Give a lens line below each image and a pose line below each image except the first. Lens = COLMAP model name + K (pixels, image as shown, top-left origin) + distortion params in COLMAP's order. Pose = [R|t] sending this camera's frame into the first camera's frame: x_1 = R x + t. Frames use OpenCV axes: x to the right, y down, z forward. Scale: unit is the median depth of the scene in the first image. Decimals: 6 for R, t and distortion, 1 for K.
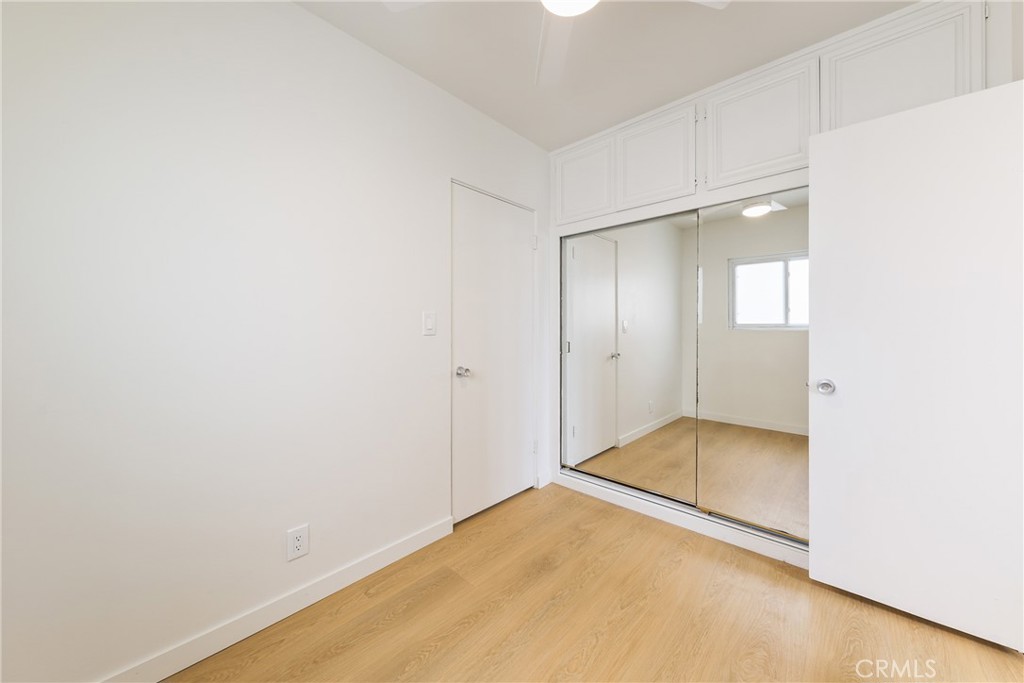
lens RADIAL K [[367.4, 0, 517.2], [0, 367.4, 334.7], [0, 0, 1]] dist [0.002642, -0.001387]
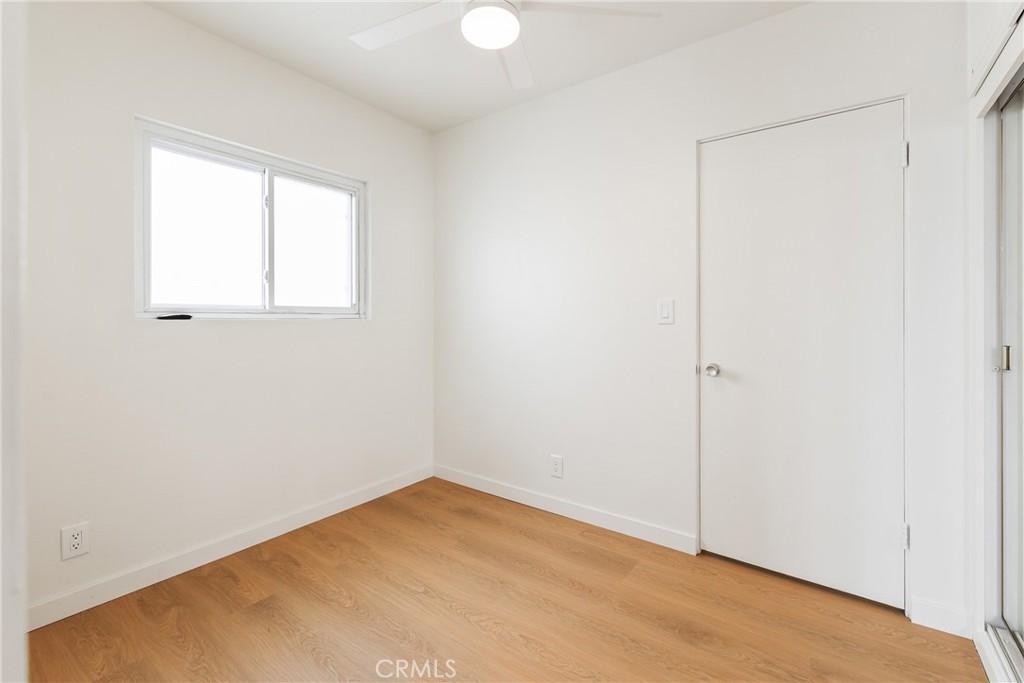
lens RADIAL K [[459.2, 0, 510.5], [0, 459.2, 317.2], [0, 0, 1]] dist [0.003852, -0.001069]
pose [[0.085552, 0.000644, -0.996333, 0.930313], [-0.008653, 0.999963, -0.000097, -0.012096], [0.996296, 0.008629, 0.085555, 0.523559]]
